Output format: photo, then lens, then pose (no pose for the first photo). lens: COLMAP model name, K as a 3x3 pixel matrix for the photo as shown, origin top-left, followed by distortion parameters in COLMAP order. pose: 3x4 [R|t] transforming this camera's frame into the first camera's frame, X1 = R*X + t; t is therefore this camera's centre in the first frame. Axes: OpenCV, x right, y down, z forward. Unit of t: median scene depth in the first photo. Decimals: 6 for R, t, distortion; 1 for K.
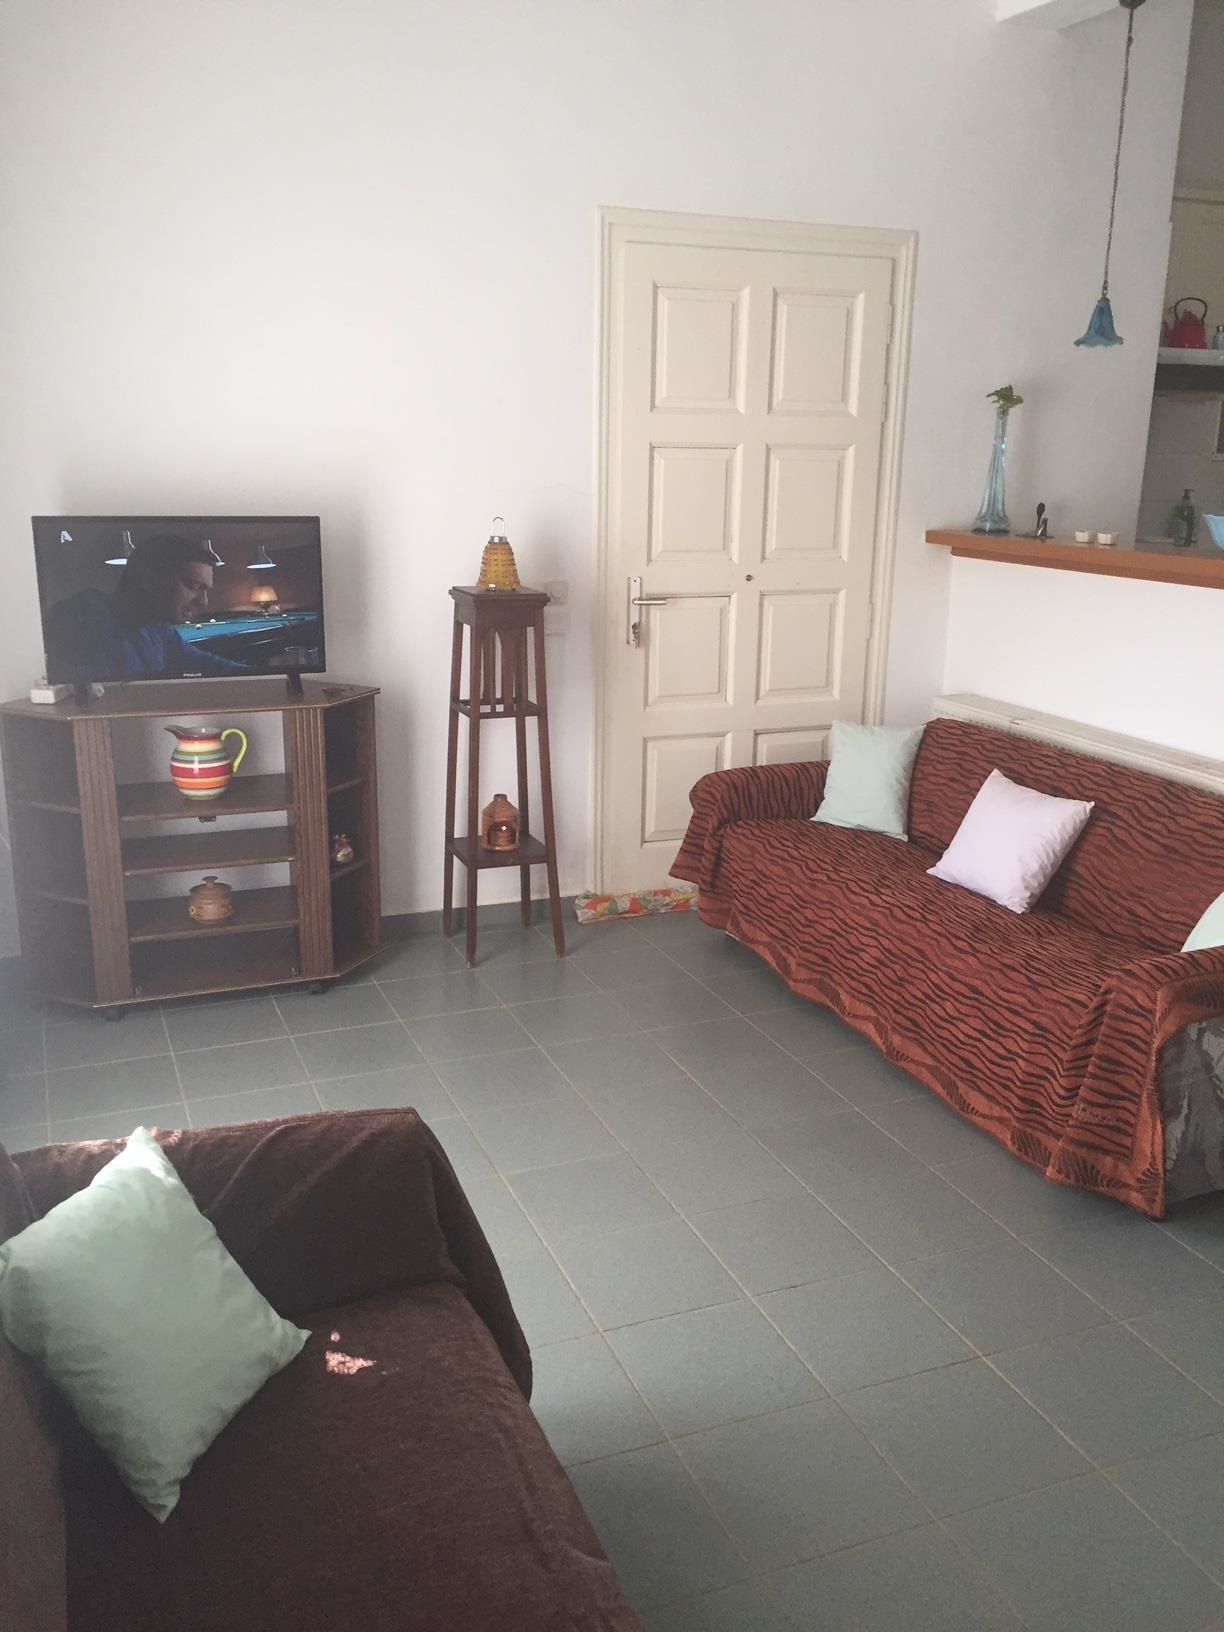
lens RADIAL K [[1390.1, 0, 612.5], [0, 1390.1, 830.8], [0, 0, 1]] dist [0.043350, -0.013910]
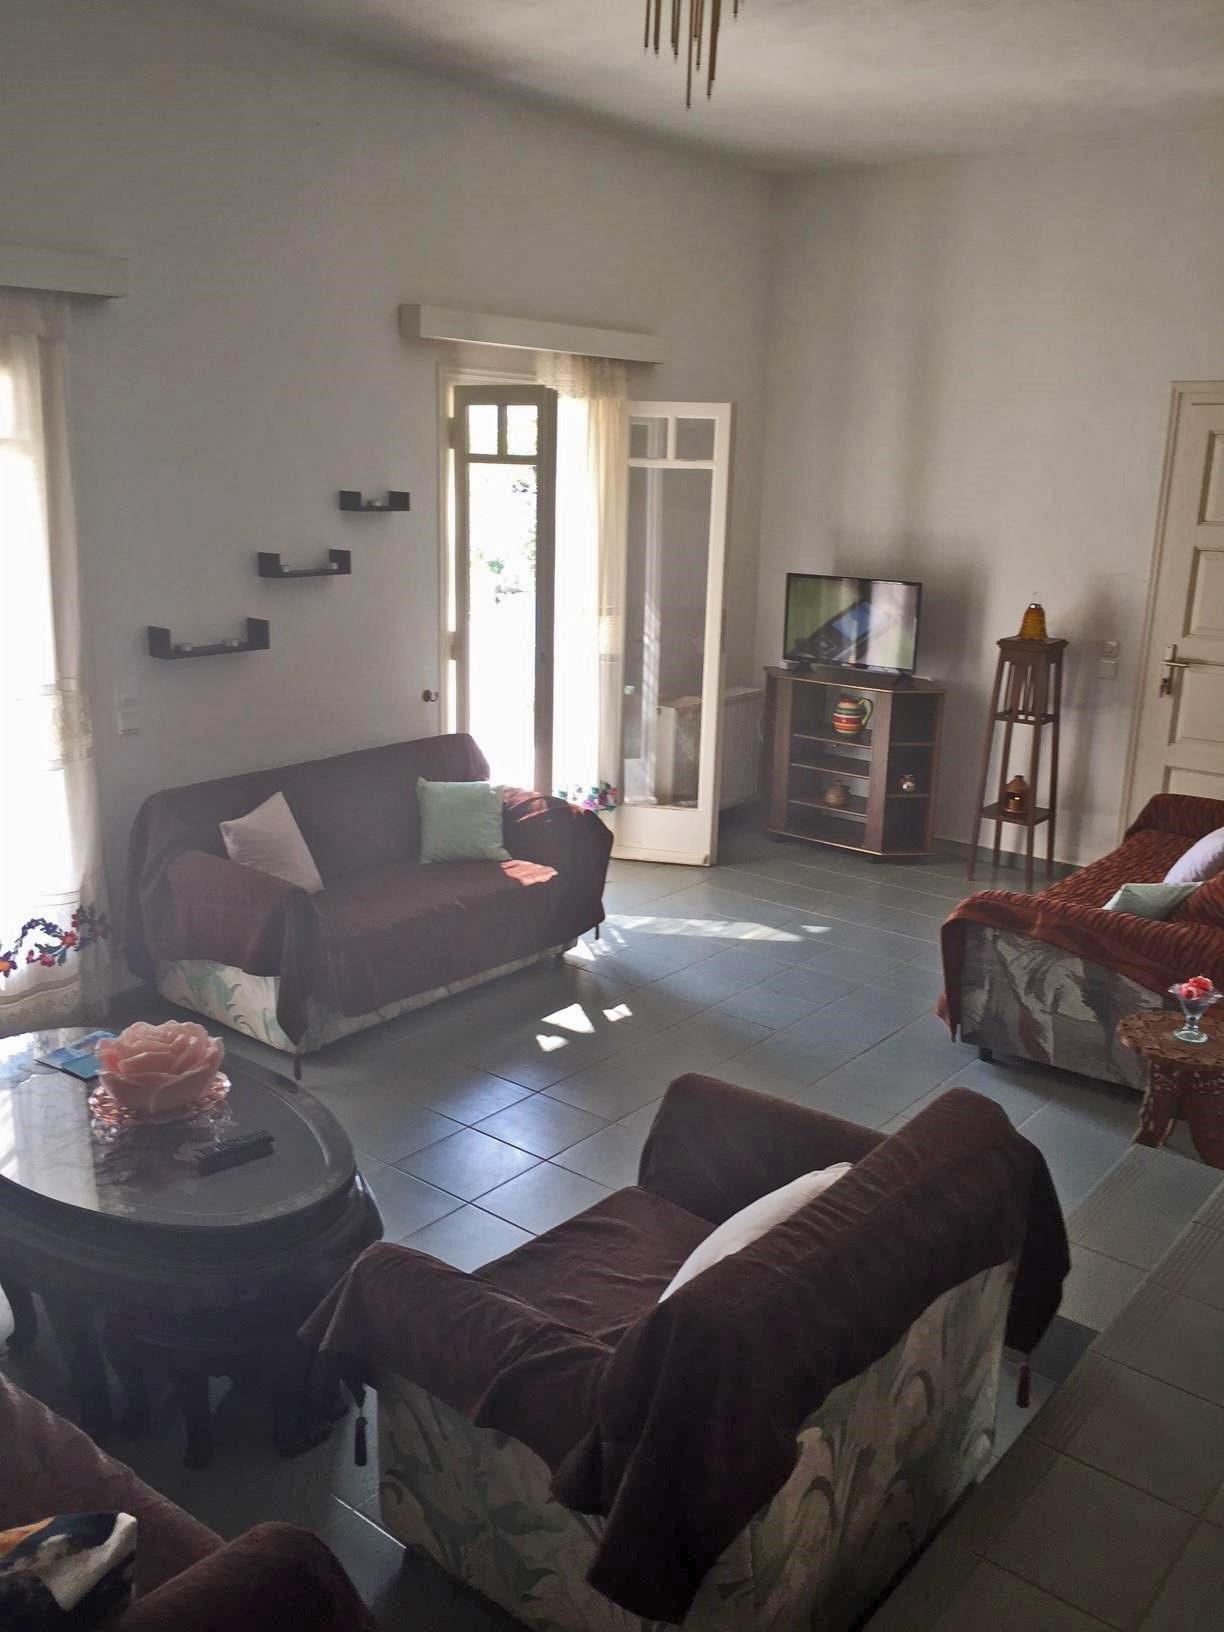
lens RADIAL K [[1390.1, 0, 611.8], [0, 1390.1, 809.2], [0, 0, 1]] dist [0.043350, -0.013910]
pose [[0.484055, 0.207082, -0.850181, 1.145138], [-0.247066, 0.964406, 0.094235, -0.027987], [0.839434, 0.164436, 0.517988, -0.153753]]
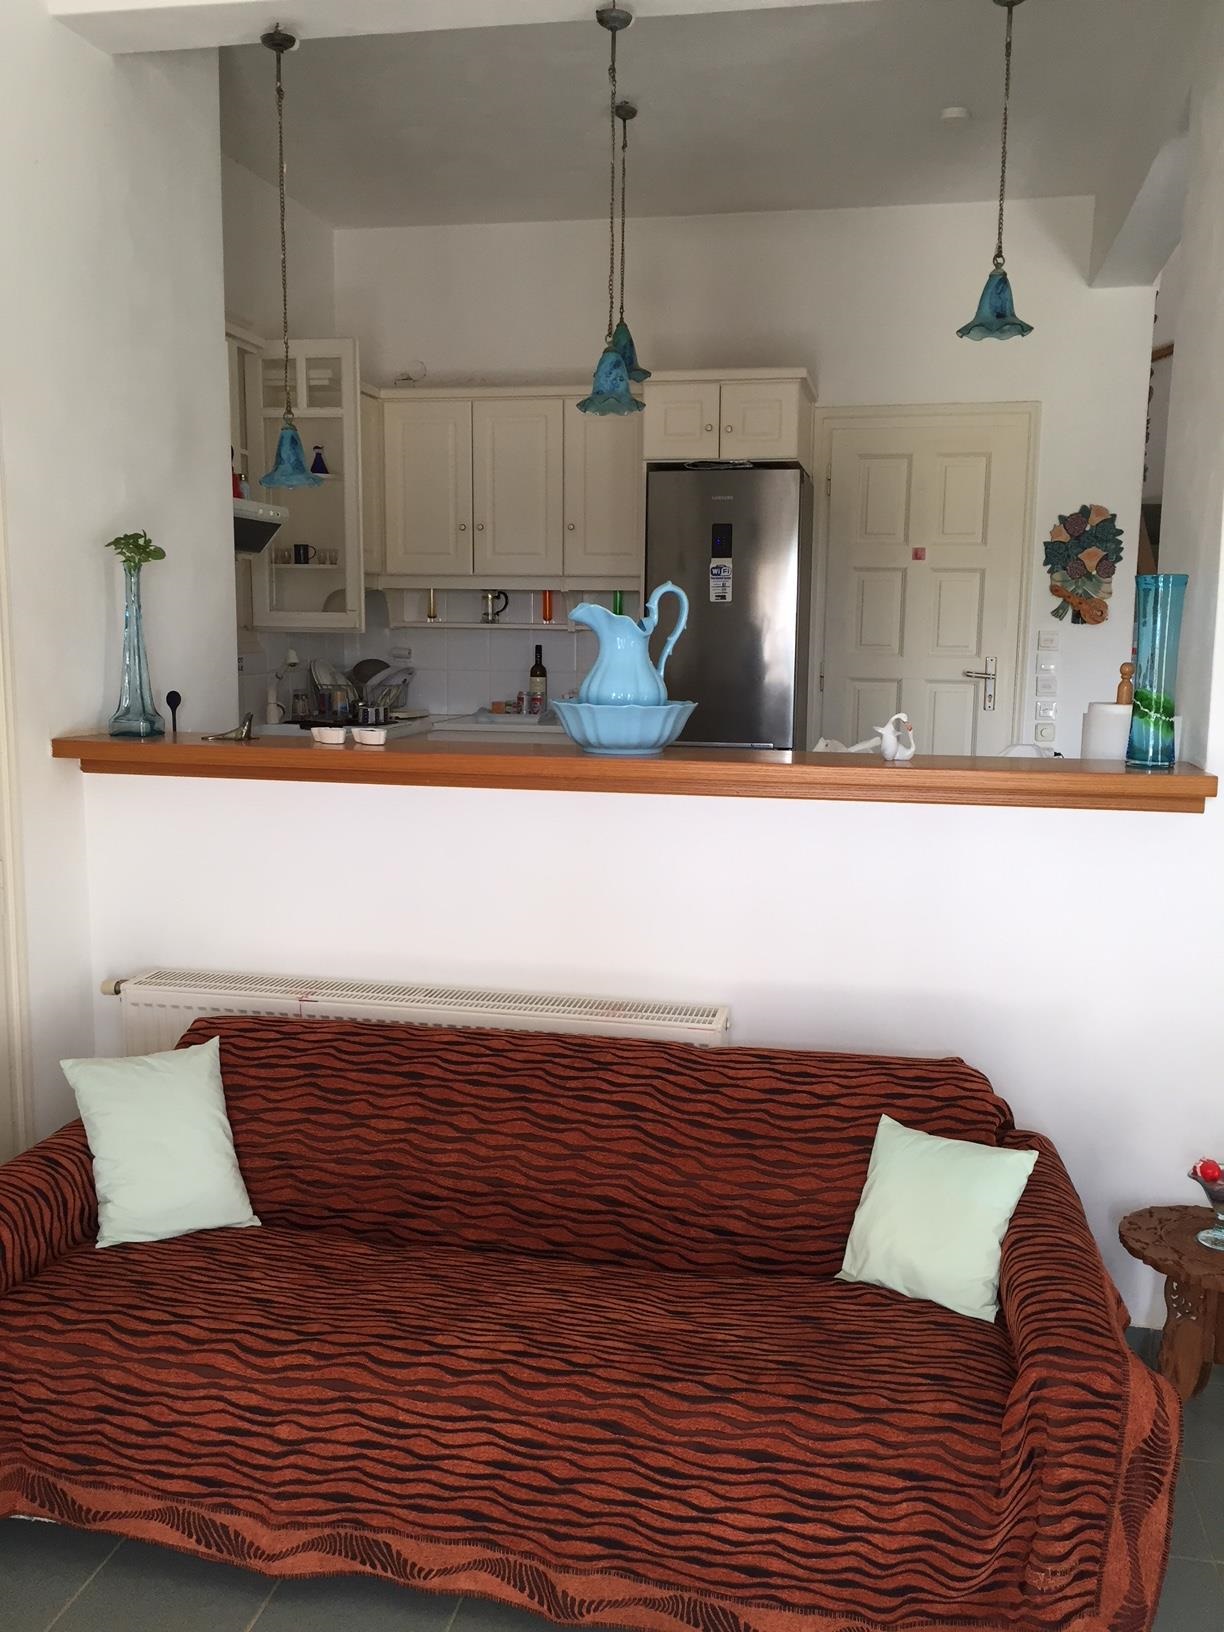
lens RADIAL K [[1390.1, 0, 611.9], [0, 1390.1, 820.9], [0, 0, 1]] dist [0.043350, -0.013910]
pose [[0.548856, -0.128610, 0.825964, -0.235438], [0.217996, 0.975924, 0.007101, -0.164477], [-0.806991, 0.176160, 0.563678, 0.556532]]
